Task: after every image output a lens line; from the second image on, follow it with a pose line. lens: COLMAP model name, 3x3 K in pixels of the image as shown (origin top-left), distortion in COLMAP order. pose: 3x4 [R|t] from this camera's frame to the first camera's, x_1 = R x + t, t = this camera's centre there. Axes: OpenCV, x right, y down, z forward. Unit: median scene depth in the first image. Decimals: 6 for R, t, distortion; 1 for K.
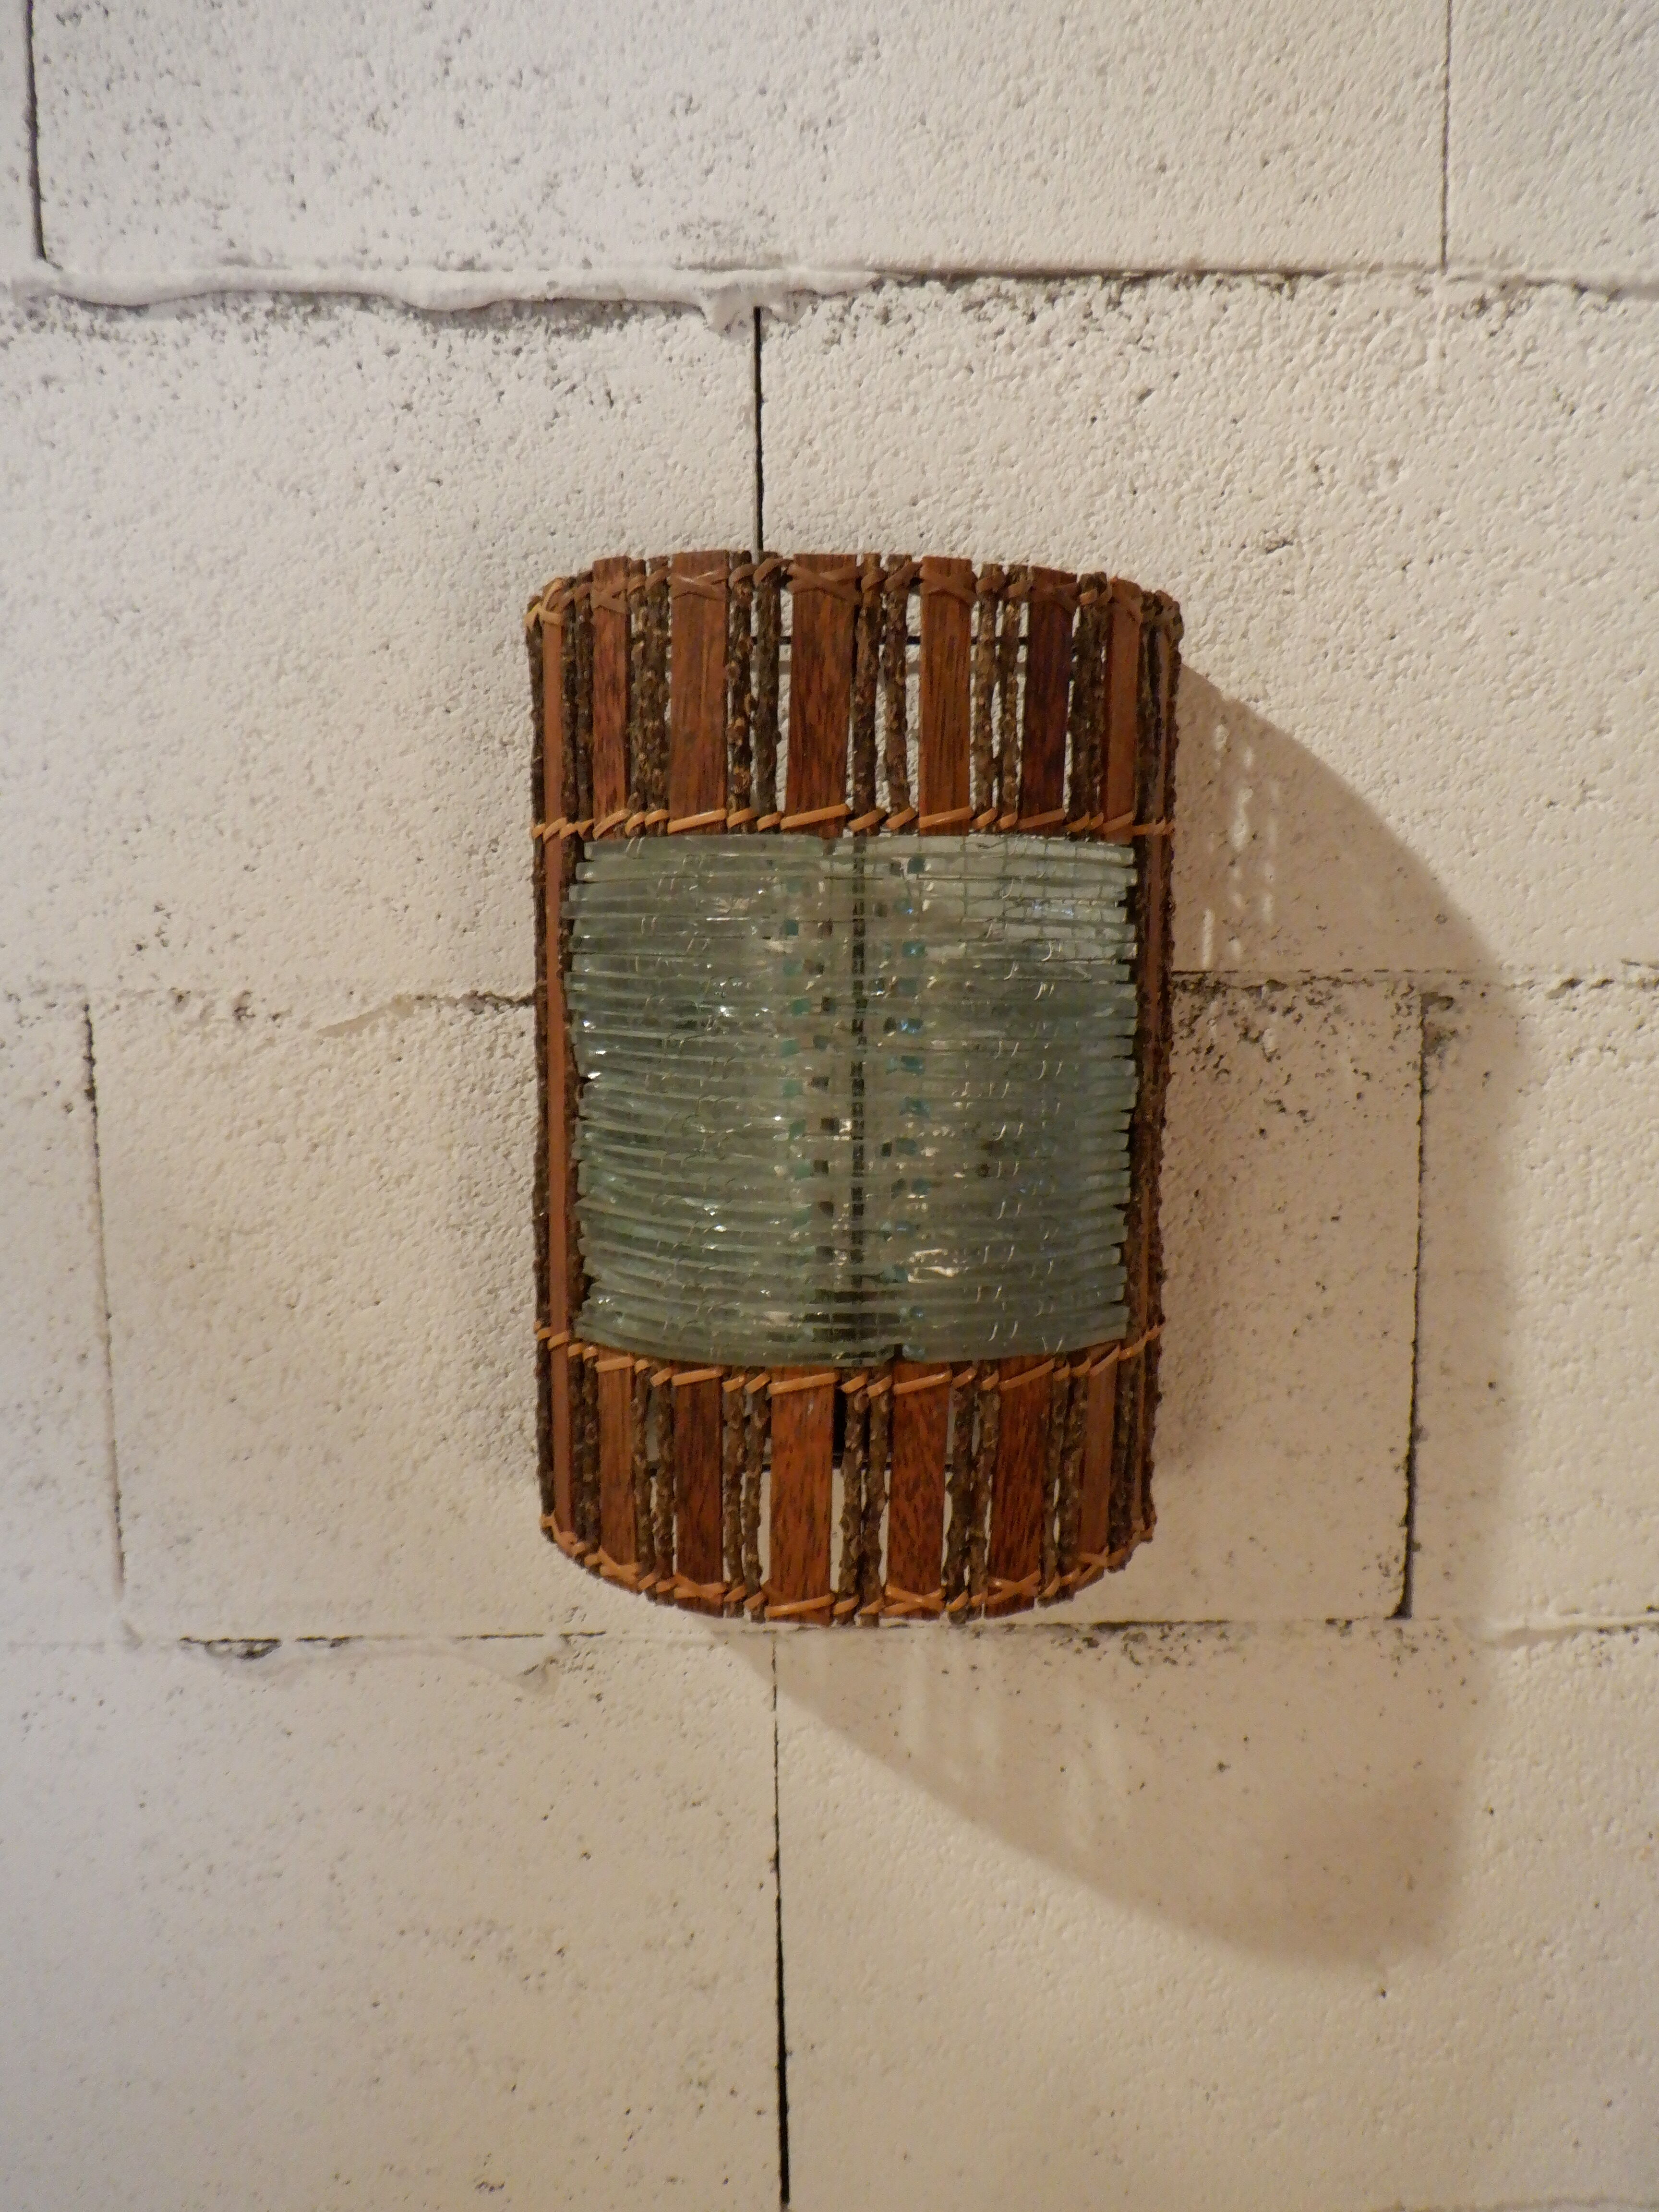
lens RADIAL K [[1849.2, 0, 854.6], [0, 1849.2, 1137.3], [0, 0, 1]] dist [-0.020328, 0.010358]
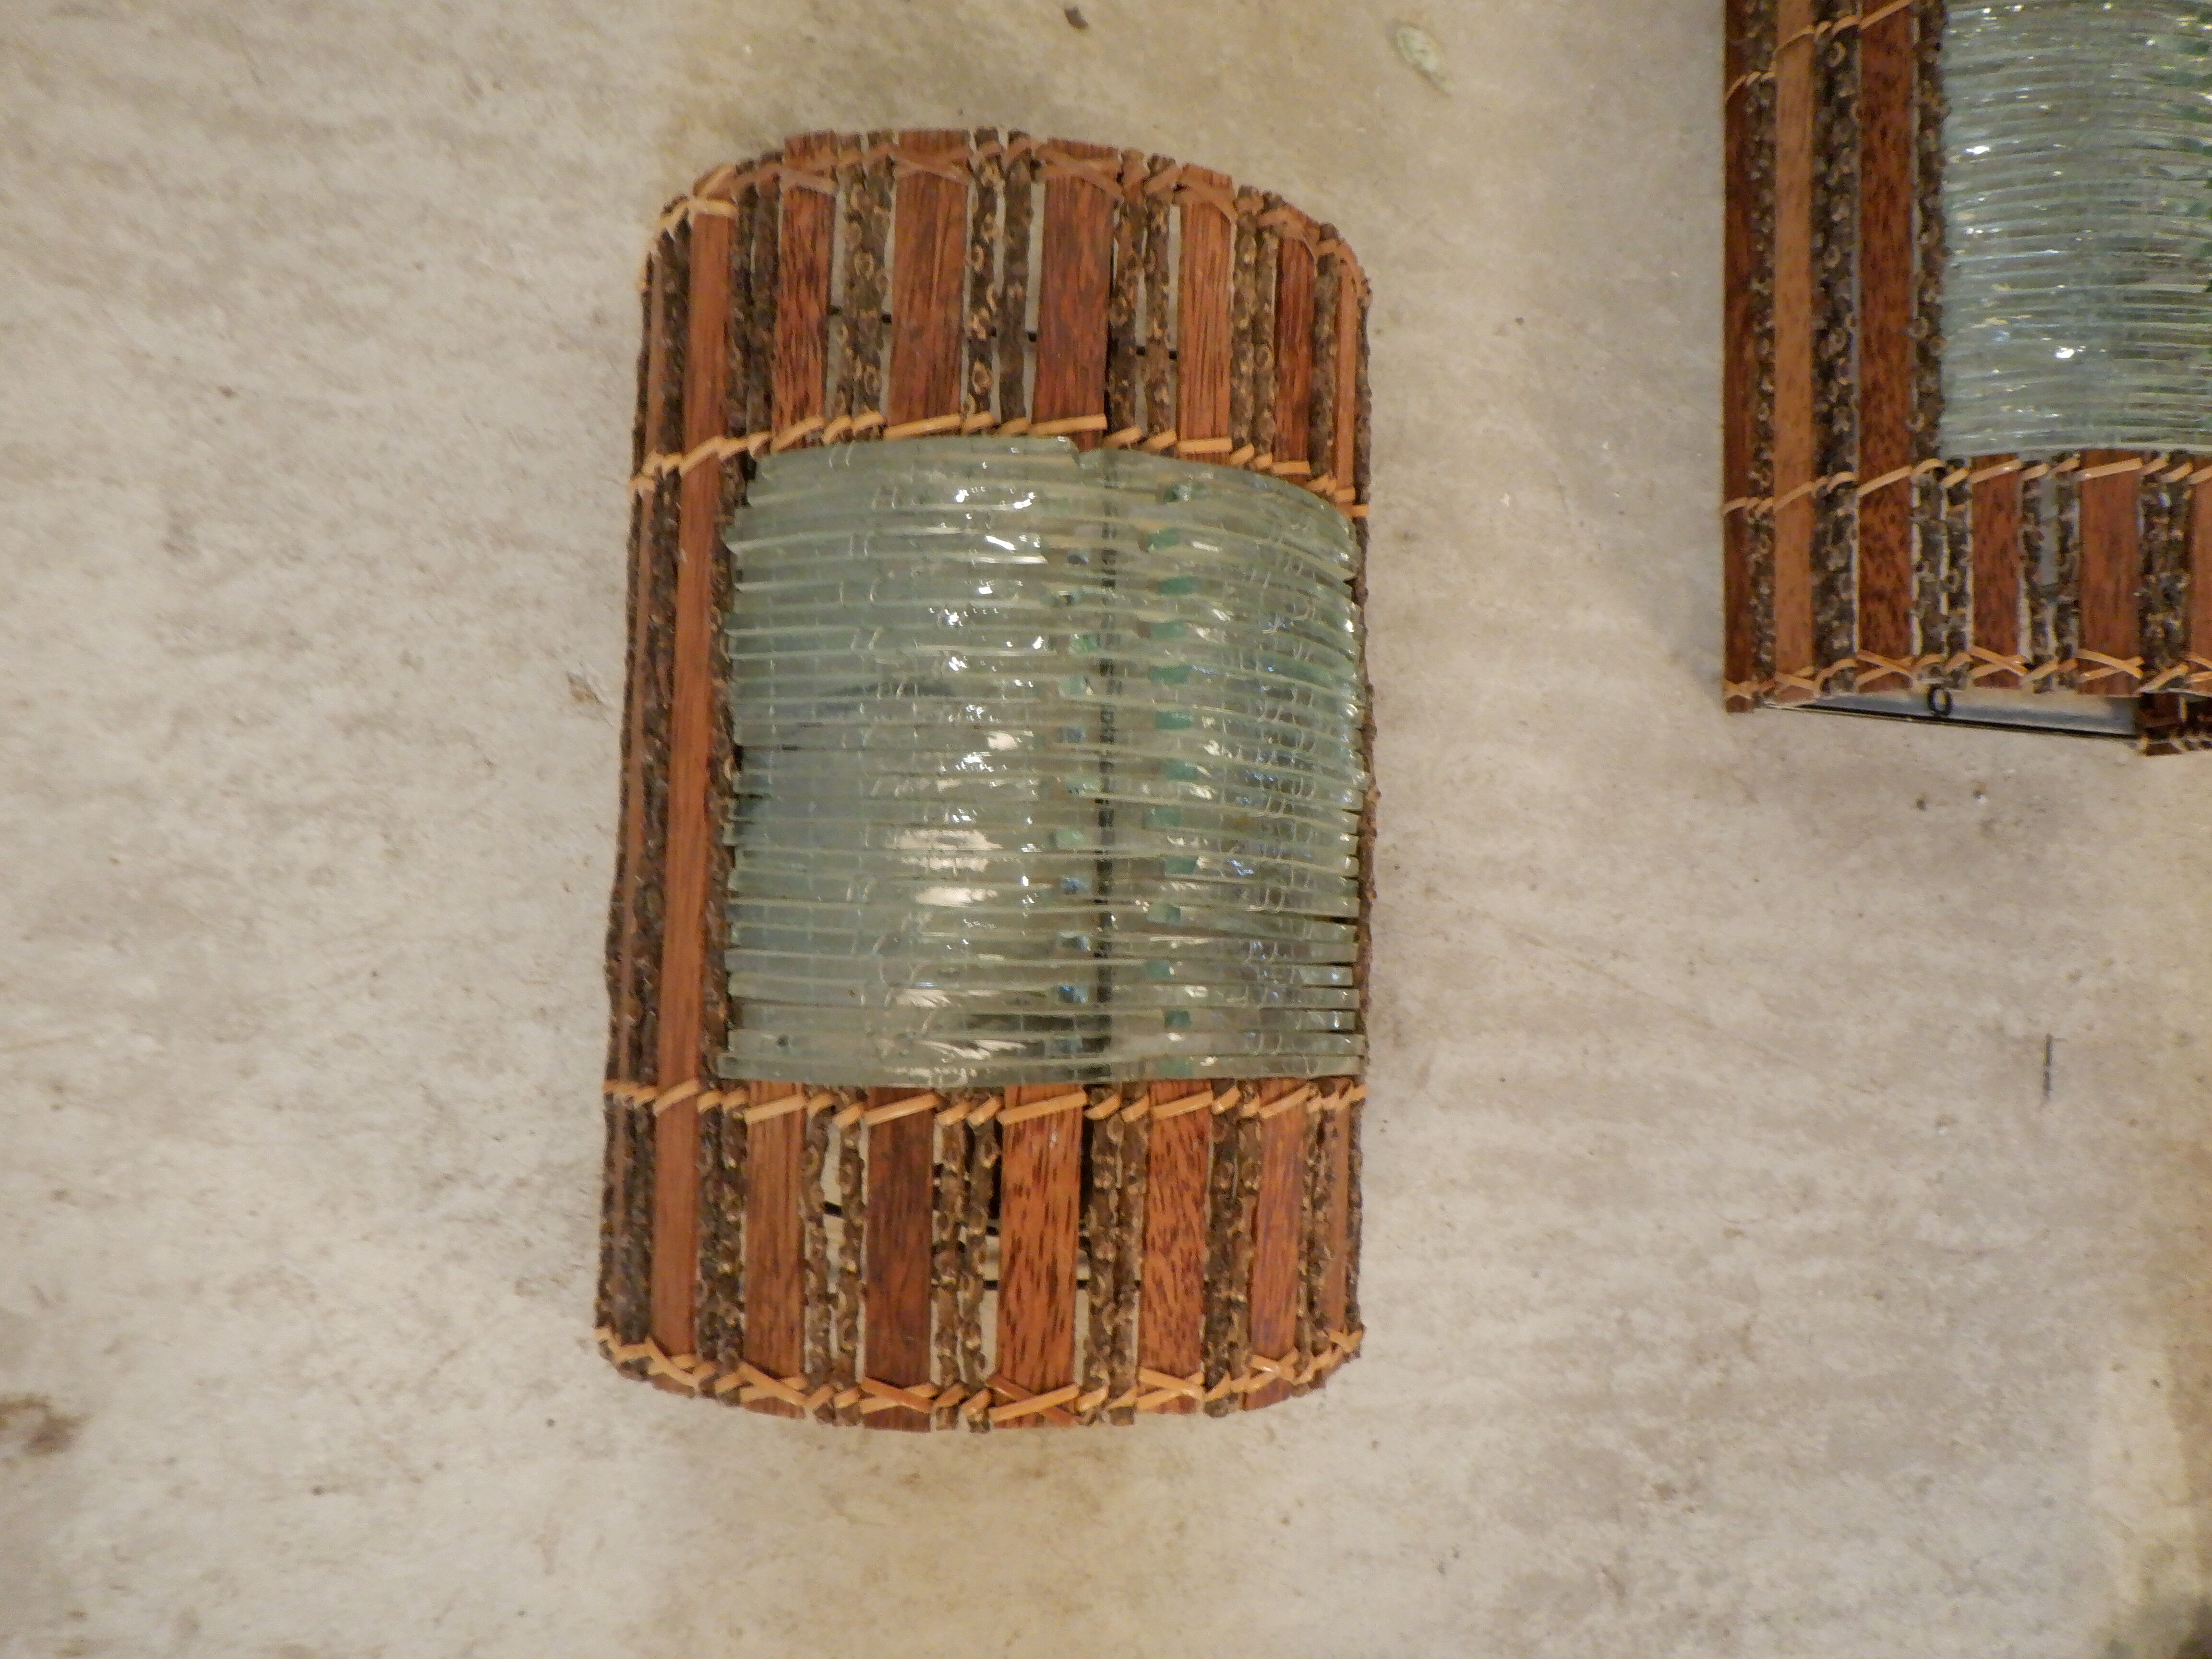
lens RADIAL K [[1849.2, 0, 1178.9], [0, 1849.2, 798.3], [0, 0, 1]] dist [-0.020328, 0.010358]
pose [[0.941718, 0.034923, 0.334586, -0.213981], [0.036423, 0.978166, -0.204611, 0.146326], [-0.334426, 0.204872, 0.919884, 0.188926]]
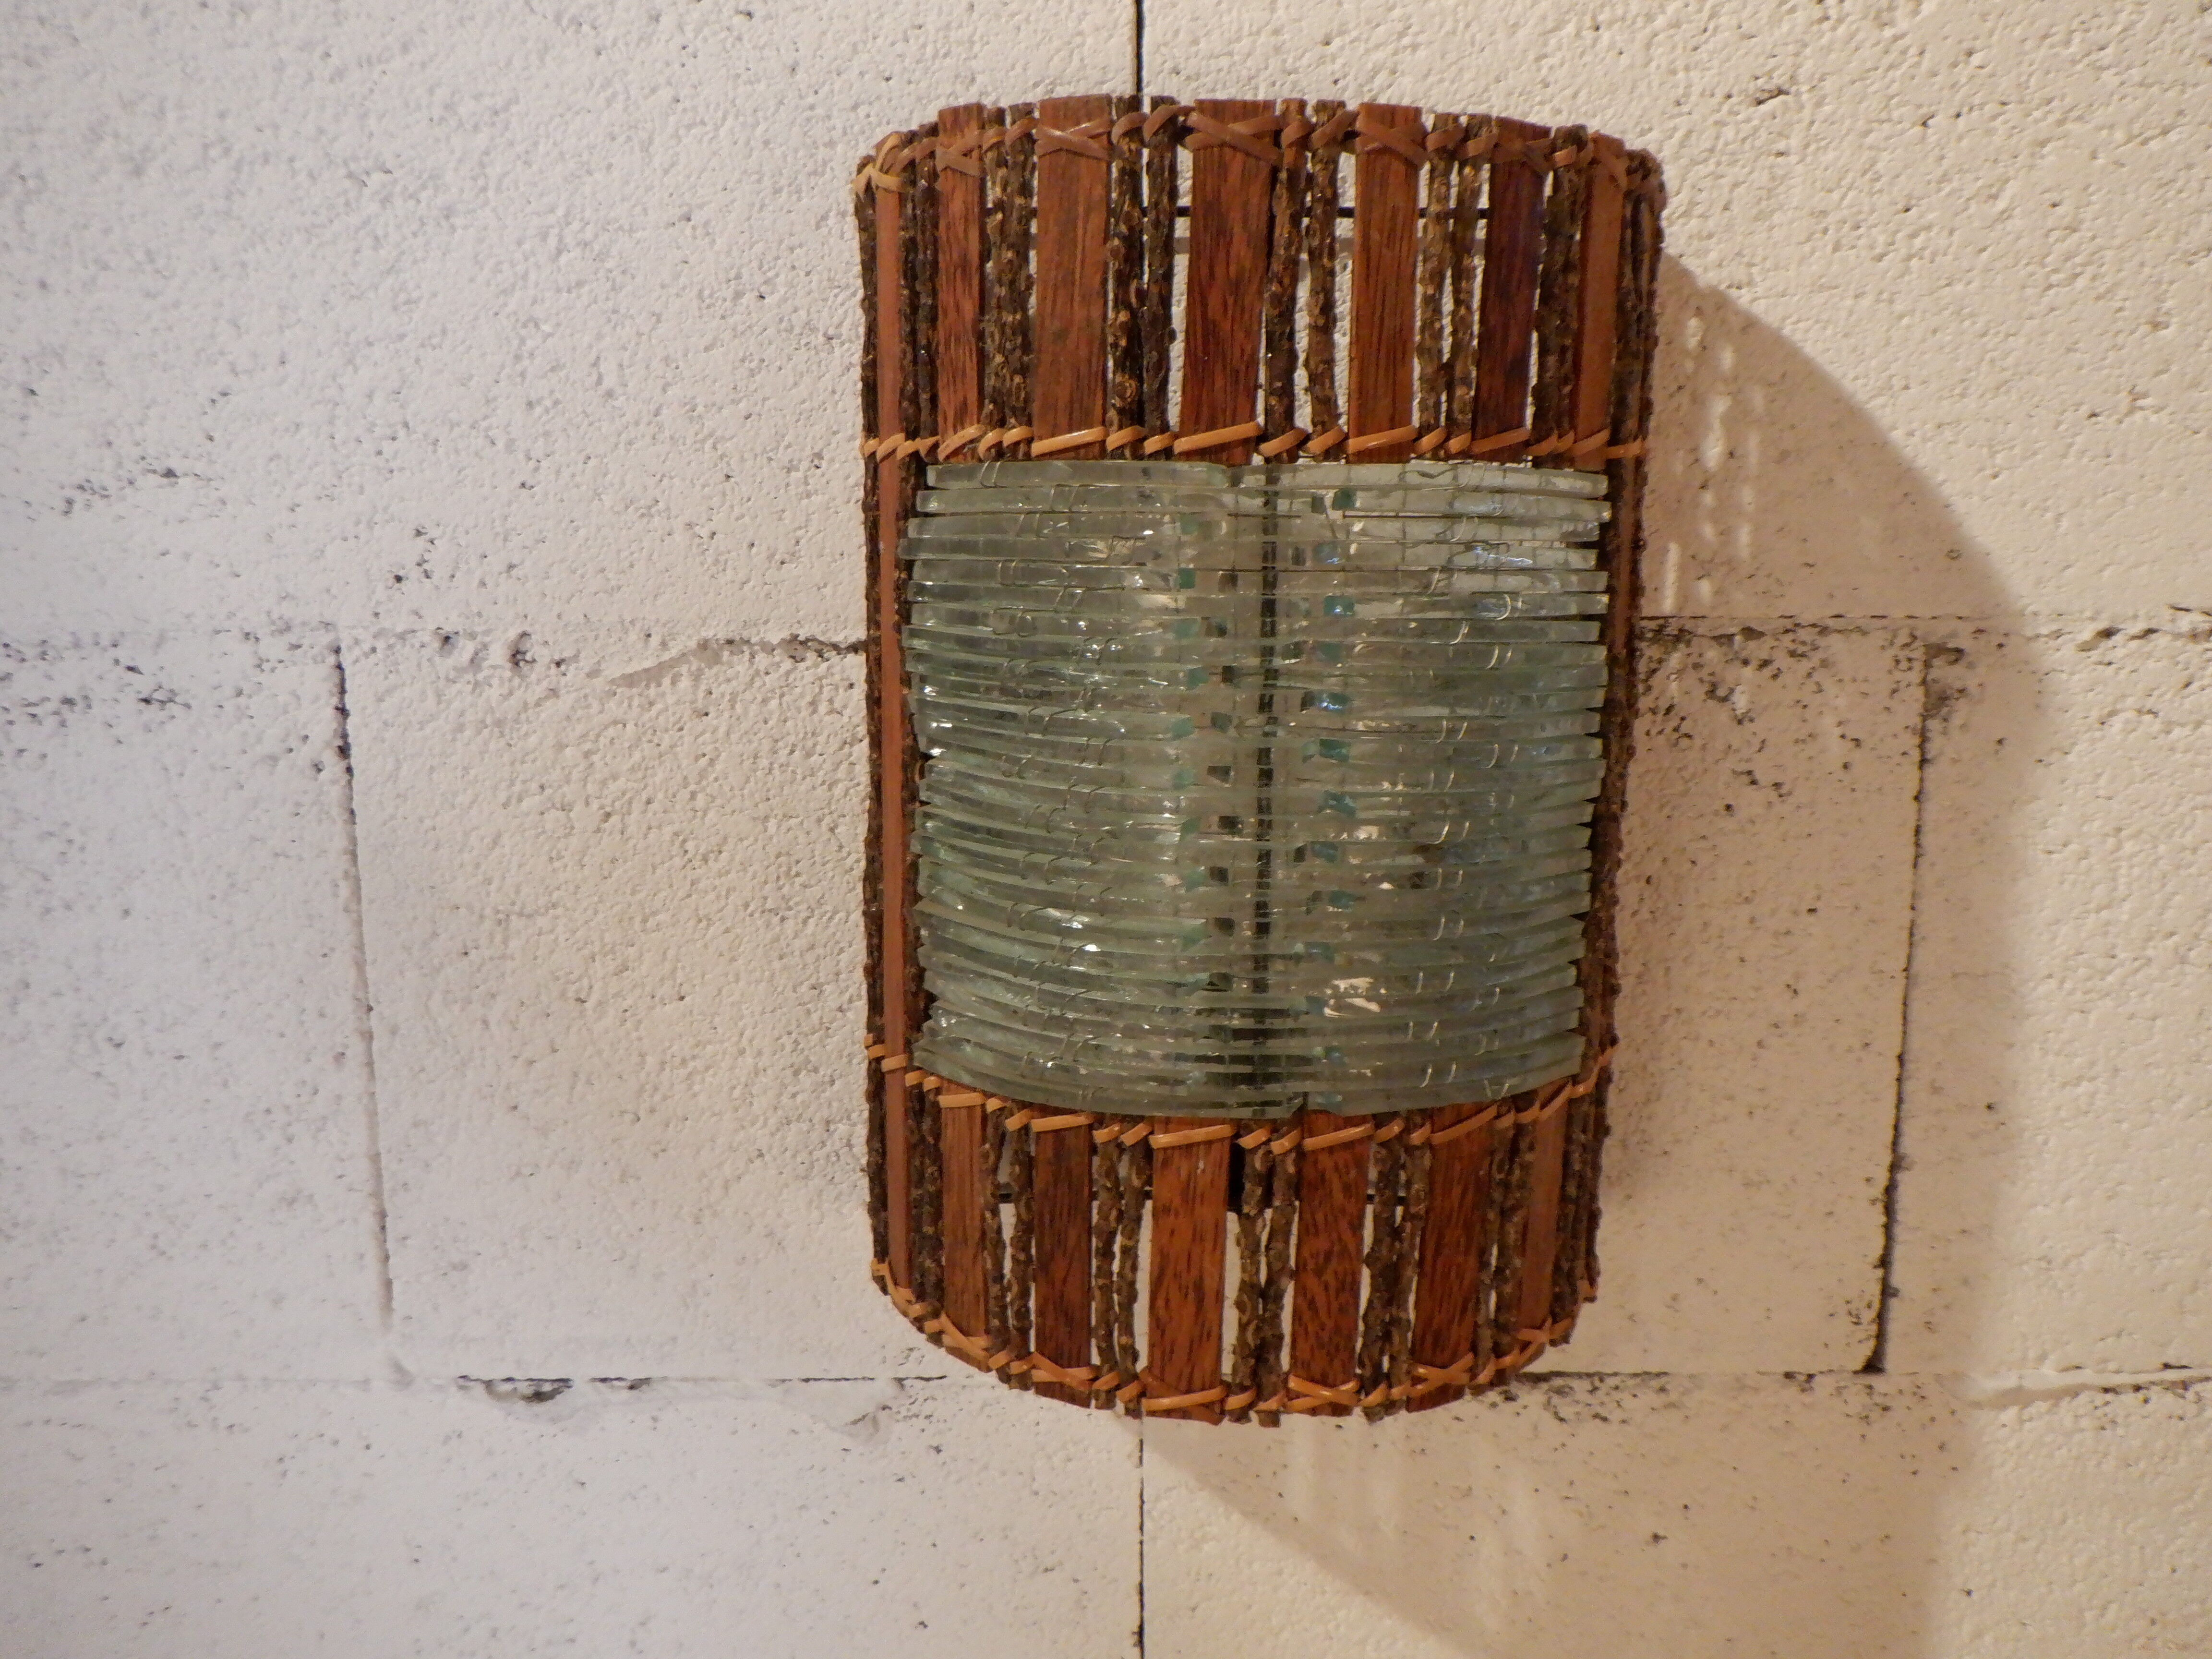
lens RADIAL K [[1849.2, 0, 1139.6], [0, 1849.2, 810.9], [0, 0, 1]] dist [-0.020328, 0.010358]
pose [[0.999640, 0.010590, -0.024660, -0.028144], [-0.009282, 0.998573, 0.052588, -0.046284], [0.025182, -0.052340, 0.998312, 0.168127]]
